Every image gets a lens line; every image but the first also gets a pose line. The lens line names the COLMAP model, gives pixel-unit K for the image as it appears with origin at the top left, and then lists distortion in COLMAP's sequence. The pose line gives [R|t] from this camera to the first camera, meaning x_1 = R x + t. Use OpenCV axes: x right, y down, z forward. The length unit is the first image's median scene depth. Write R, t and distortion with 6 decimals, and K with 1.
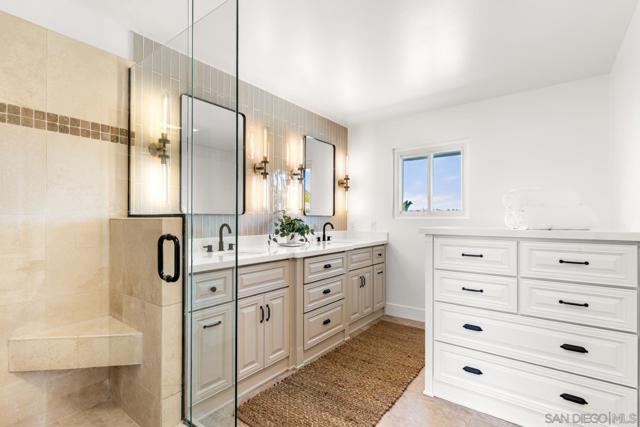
lens RADIAL K [[307.5, 0, 320.1], [0, 307.5, 214.3], [0, 0, 1]] dist [0.002232, -0.000819]
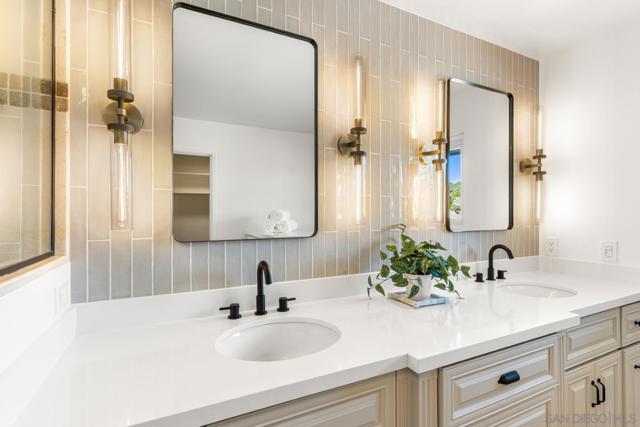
lens RADIAL K [[307.5, 0, 317.4], [0, 307.5, 213.7], [0, 0, 1]] dist [0.002232, -0.000819]
pose [[0.889078, -0.005848, -0.457717, -0.010272], [0.011136, 0.999899, 0.008857, -0.037910], [0.457619, -0.012971, 0.889054, 0.491701]]
